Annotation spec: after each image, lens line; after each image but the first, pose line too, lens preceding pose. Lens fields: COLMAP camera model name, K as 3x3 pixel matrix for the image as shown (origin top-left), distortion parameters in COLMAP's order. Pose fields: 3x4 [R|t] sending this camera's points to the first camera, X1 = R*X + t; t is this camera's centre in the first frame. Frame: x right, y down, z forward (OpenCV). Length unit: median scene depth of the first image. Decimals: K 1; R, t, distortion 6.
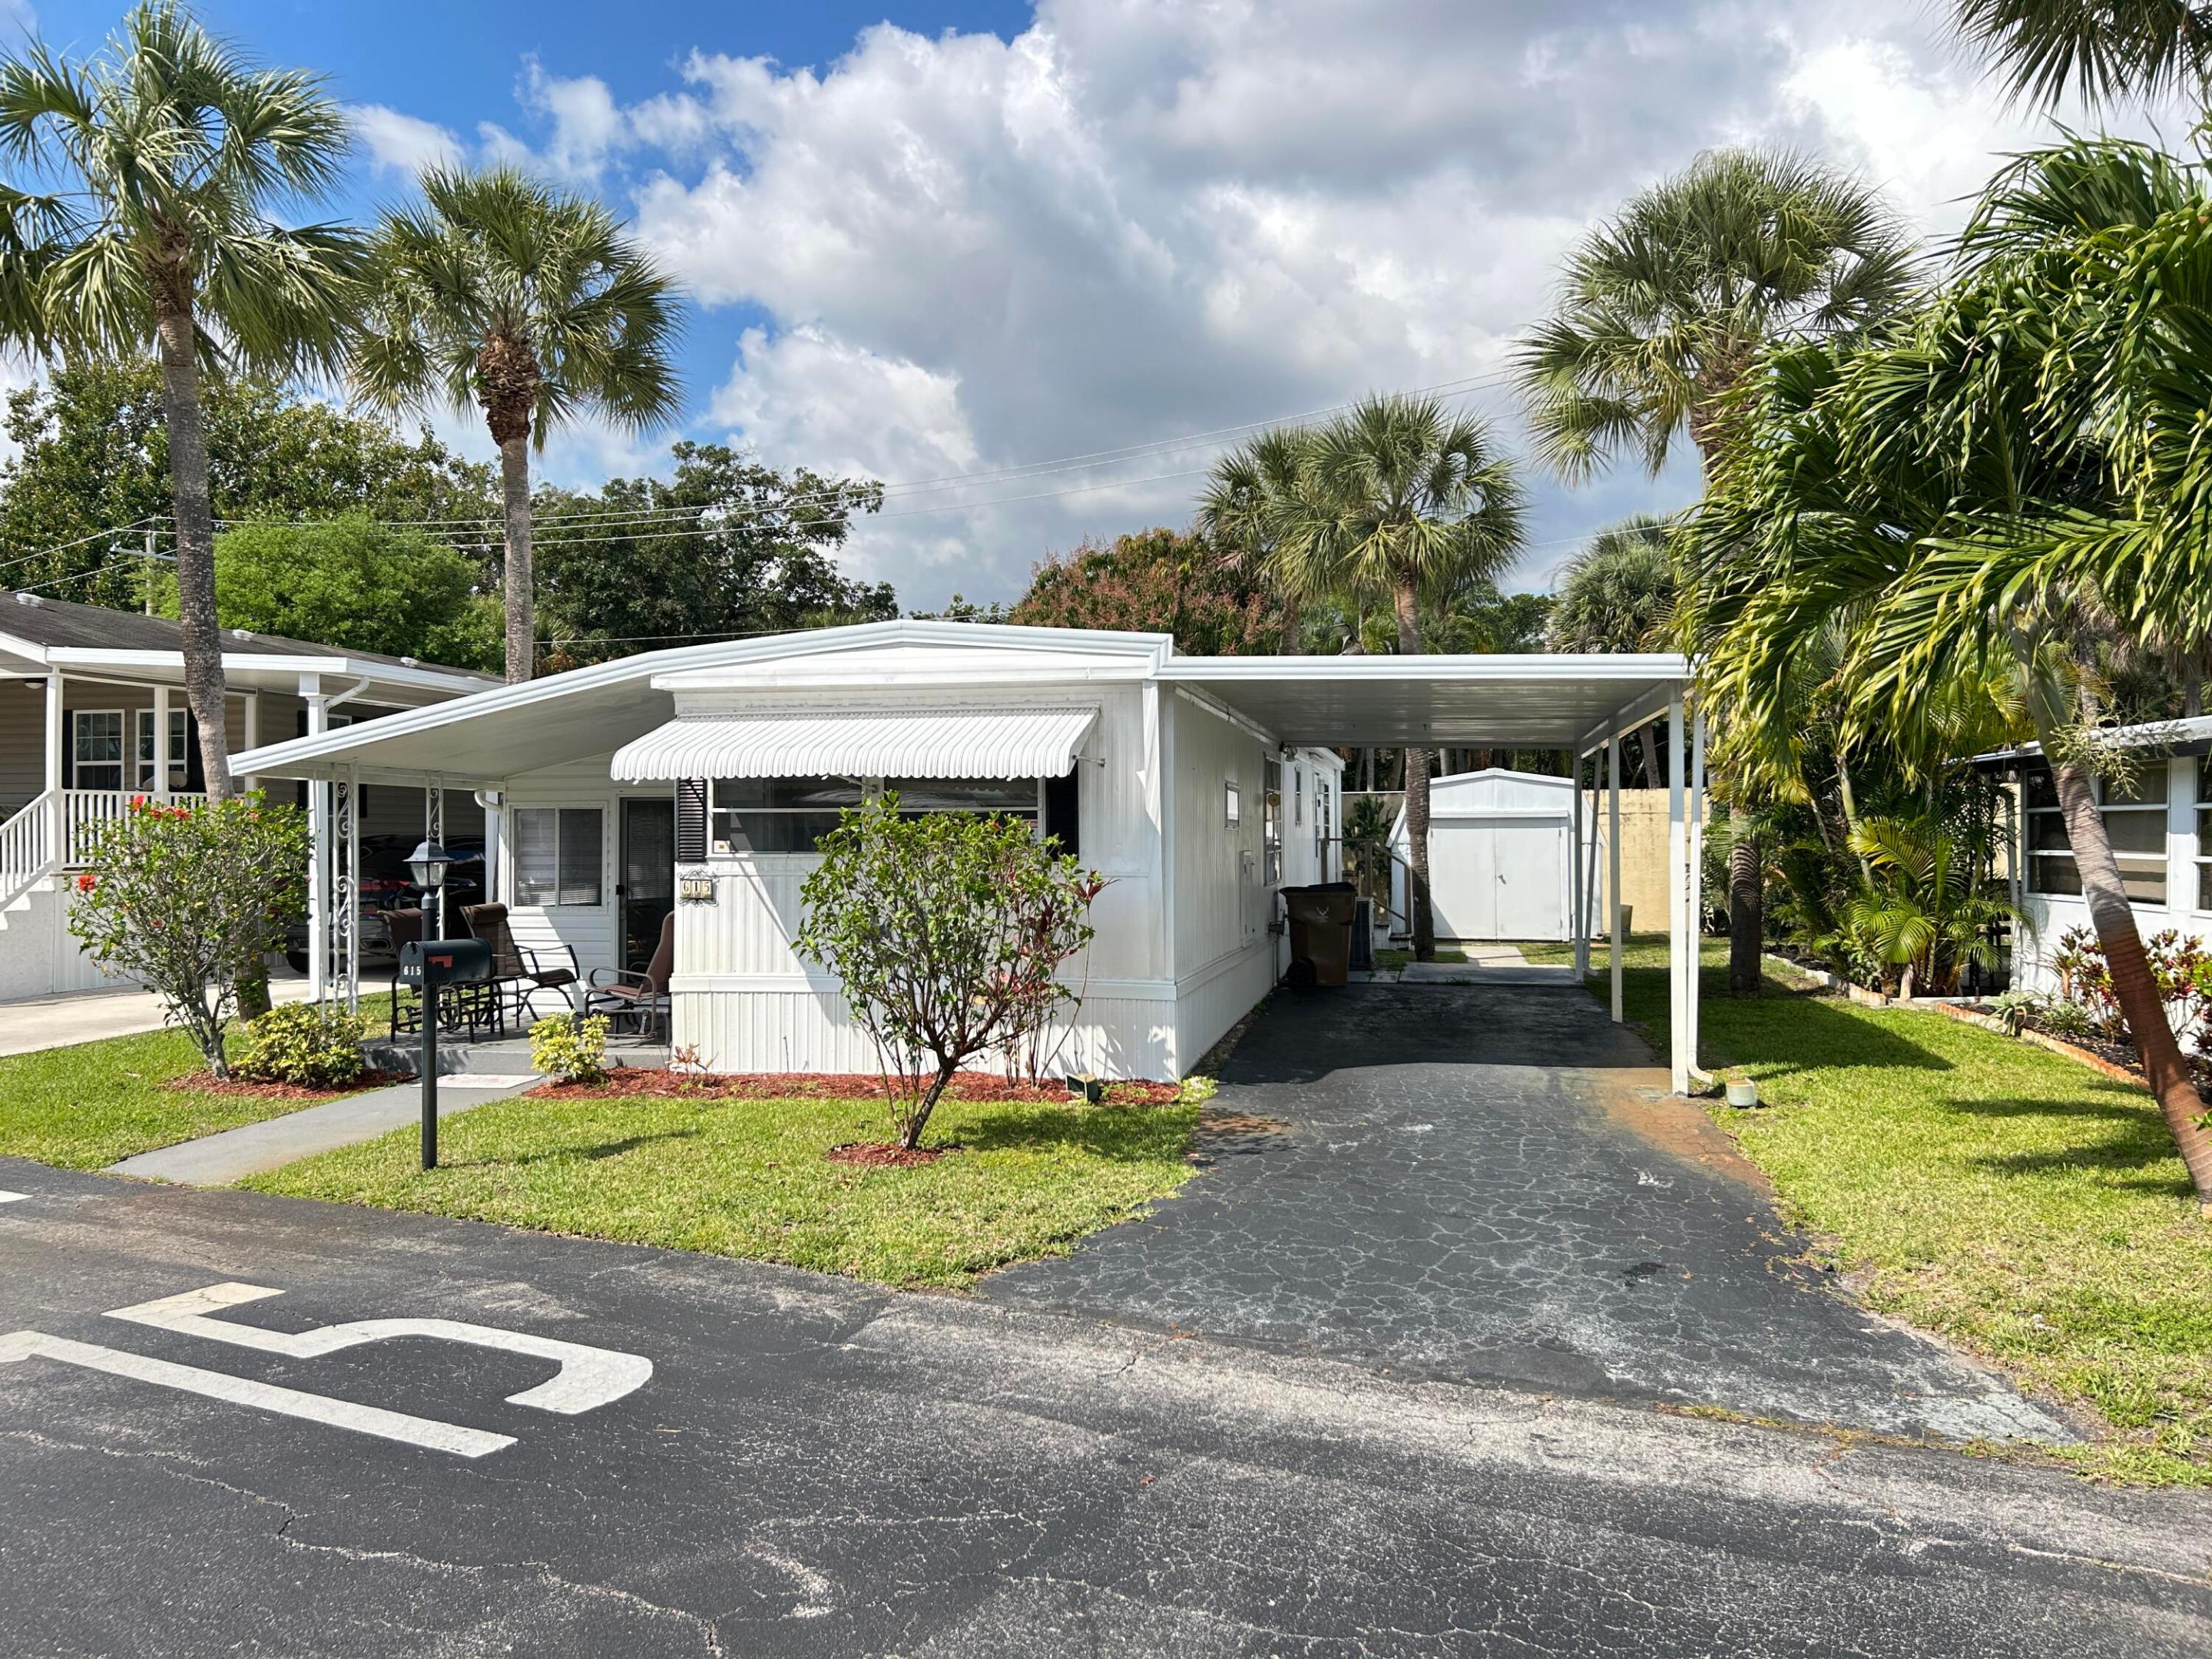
lens RADIAL K [[1657.8, 0, 1122.0], [0, 1657.8, 831.6], [0, 0, 1]] dist [0.065998, -0.092788]
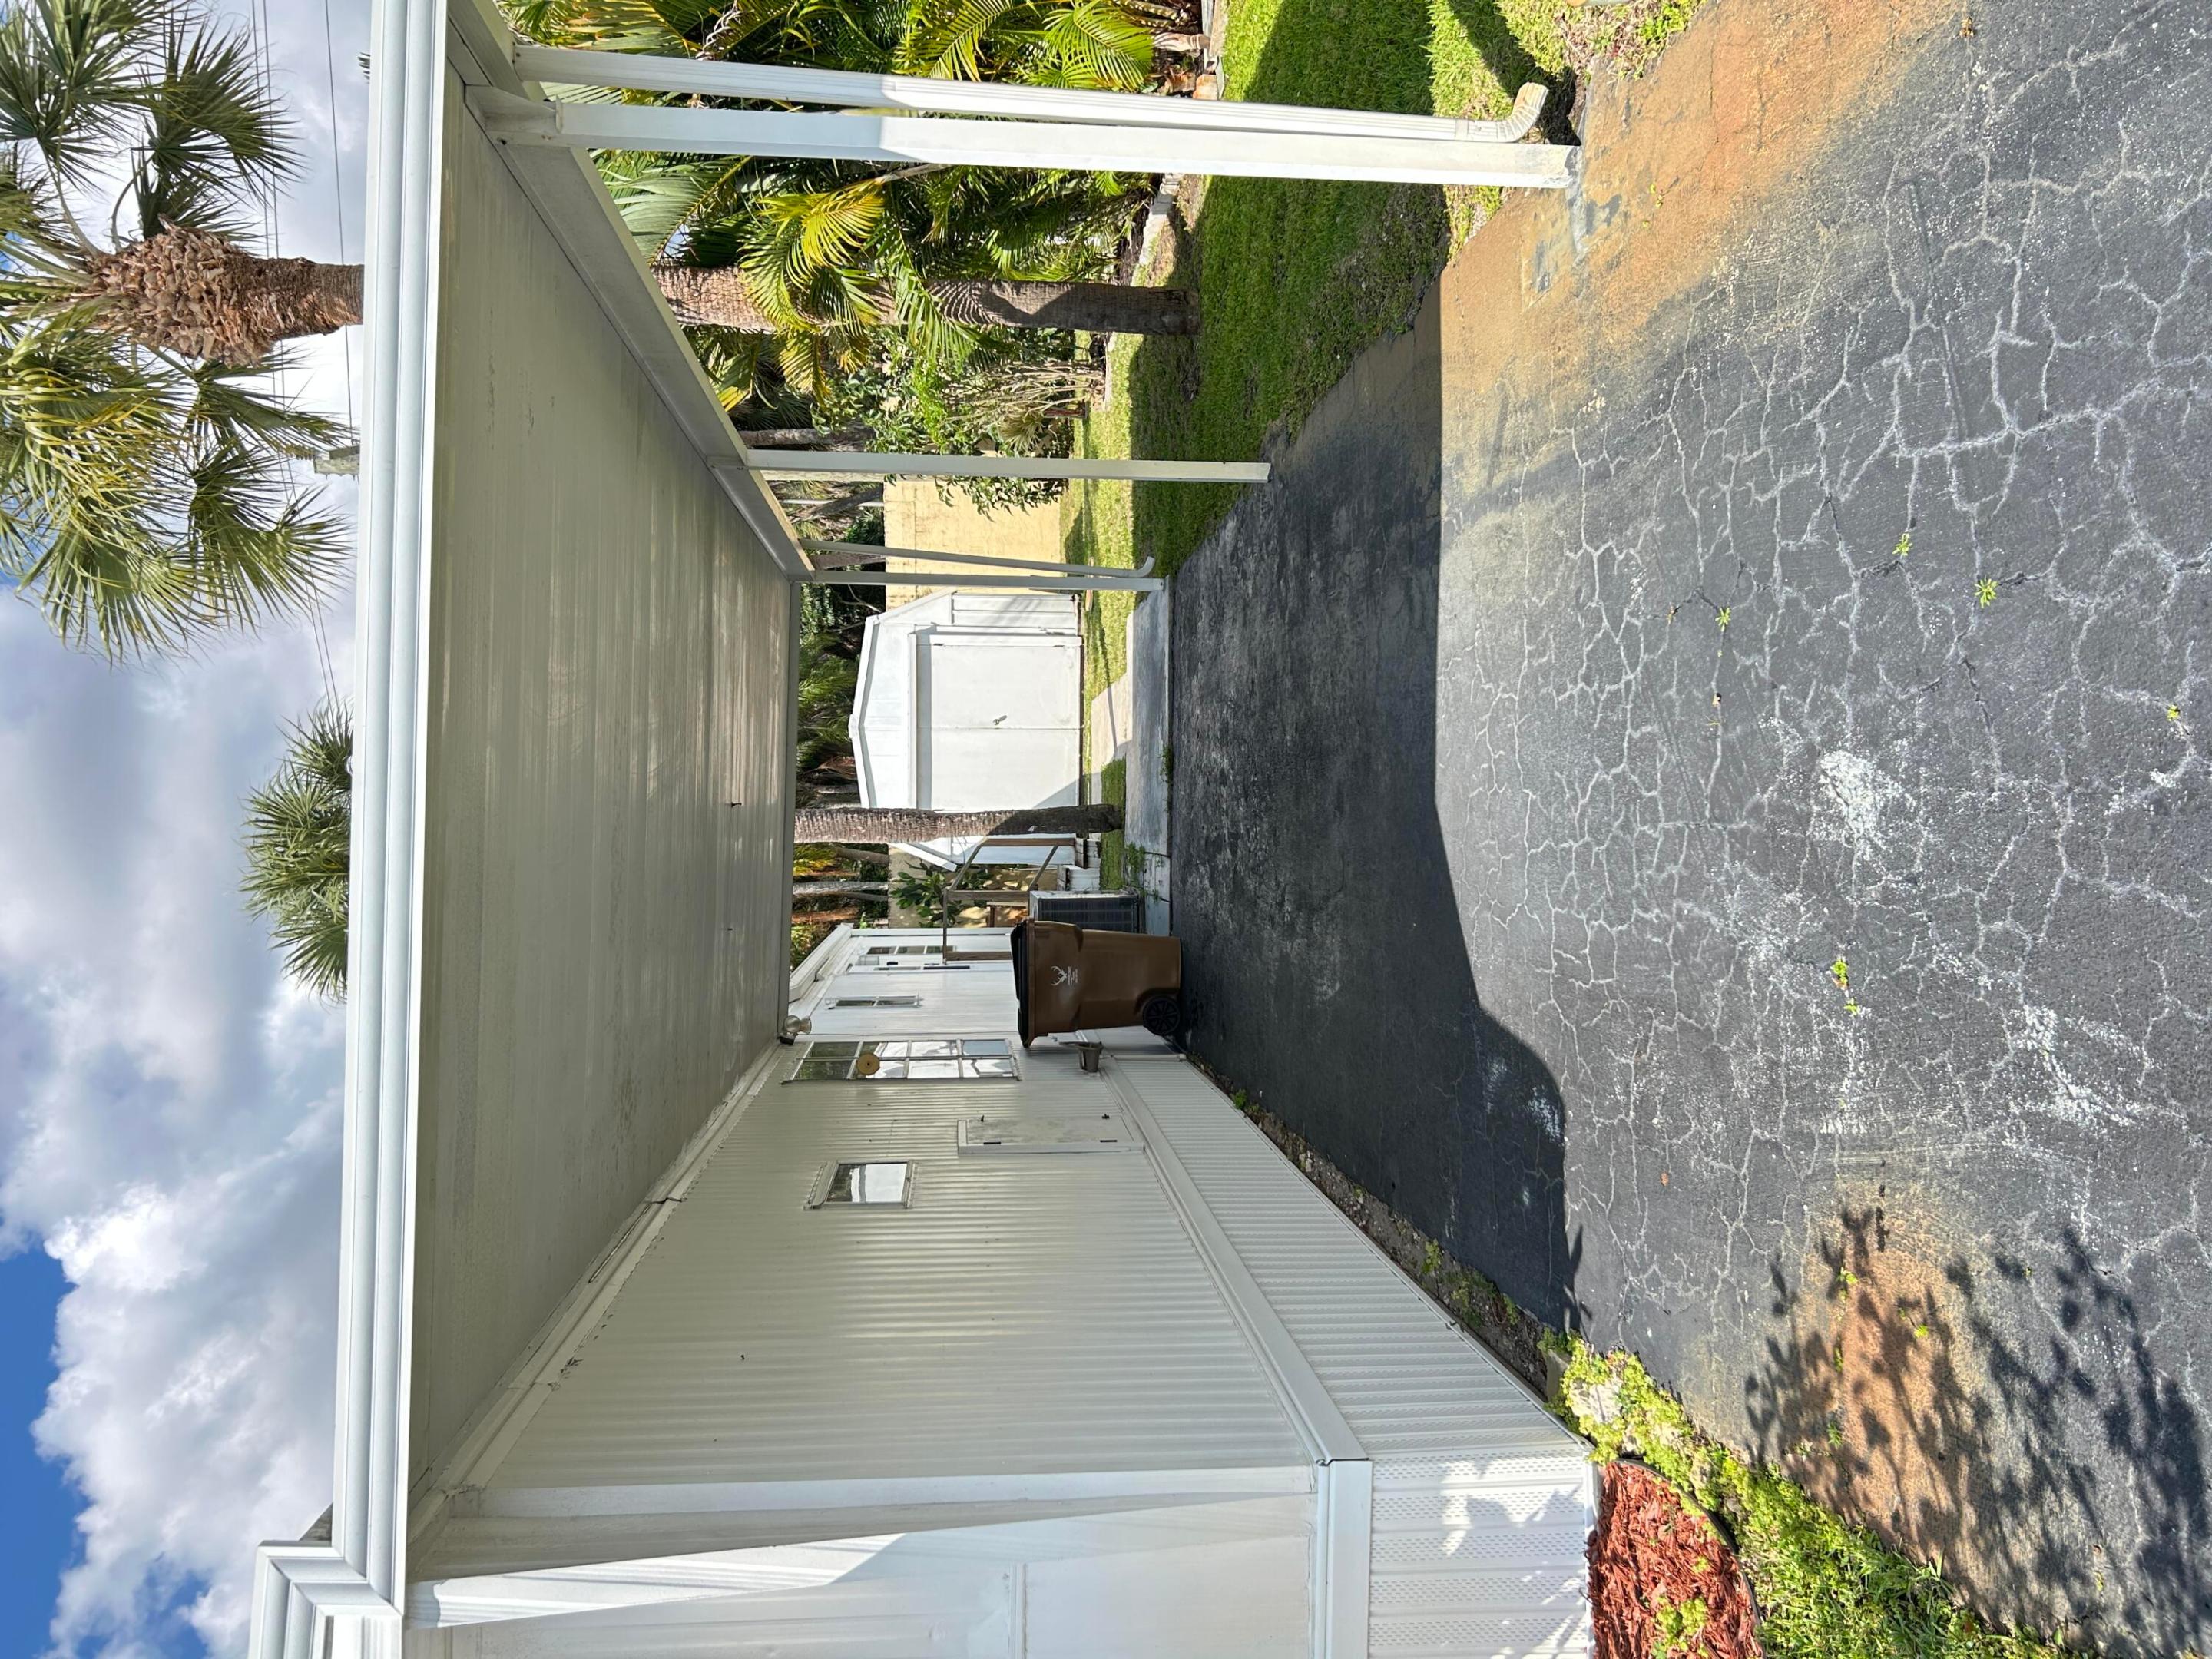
lens RADIAL K [[1657.8, 0, 1122.0], [0, 1657.8, 831.6], [0, 0, 1]] dist [0.065998, -0.092788]
pose [[-0.011858, -0.983443, 0.180827, 0.049213], [0.994778, 0.006731, 0.101841, 0.006748], [-0.101372, 0.181091, 0.978228, 0.310715]]
